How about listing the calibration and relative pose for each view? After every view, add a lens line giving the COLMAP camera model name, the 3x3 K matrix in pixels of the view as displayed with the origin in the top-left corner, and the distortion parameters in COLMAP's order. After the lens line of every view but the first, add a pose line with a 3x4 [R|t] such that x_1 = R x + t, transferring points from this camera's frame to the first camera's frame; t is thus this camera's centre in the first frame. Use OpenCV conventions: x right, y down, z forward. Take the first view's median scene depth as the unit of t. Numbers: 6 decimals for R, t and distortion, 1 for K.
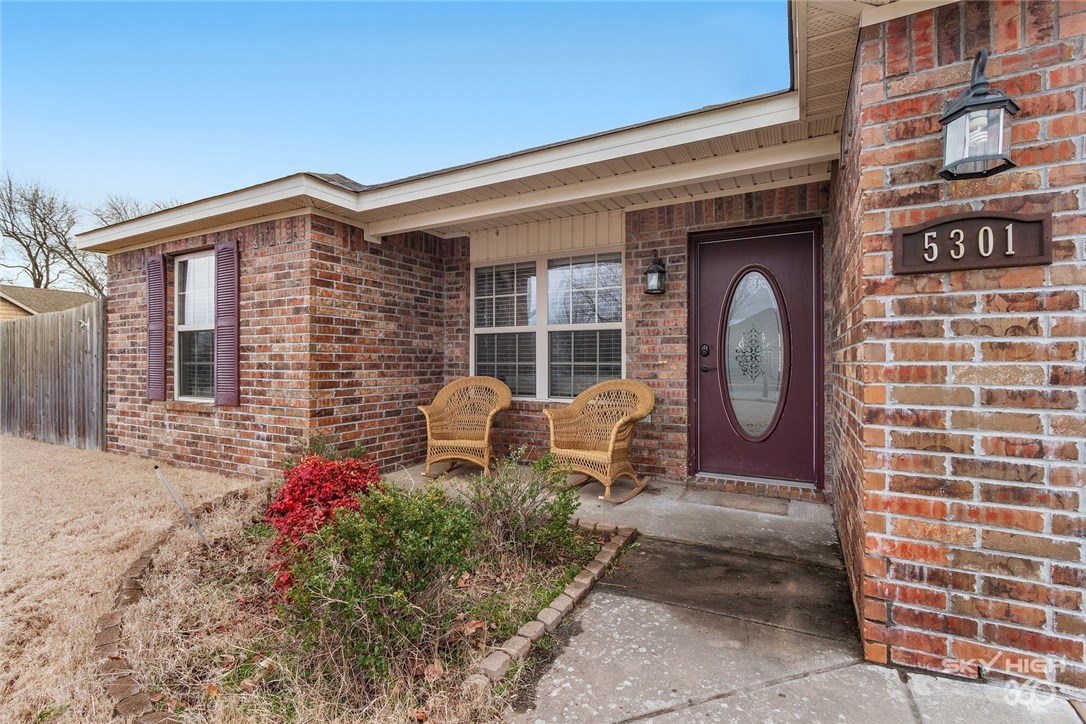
lens RADIAL K [[510.7, 0, 521.2], [0, 510.7, 355.3], [0, 0, 1]] dist [0.002534, -0.001949]
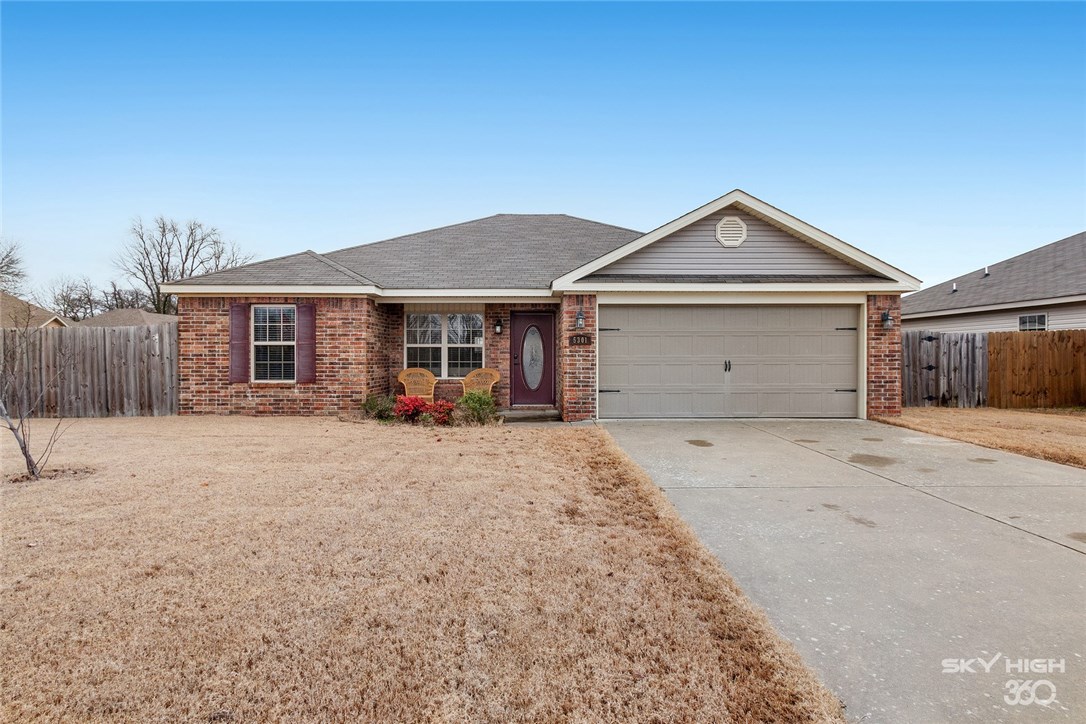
lens RADIAL K [[599.1, 0, 543.0], [0, 599.1, 363.4], [0, 0, 1]] dist [-0.000406, -0.000015]
pose [[0.868559, -0.004495, 0.495565, -1.005621], [-0.006866, 0.999754, 0.021102, -0.039996], [-0.495538, -0.021731, 0.868314, -1.664154]]
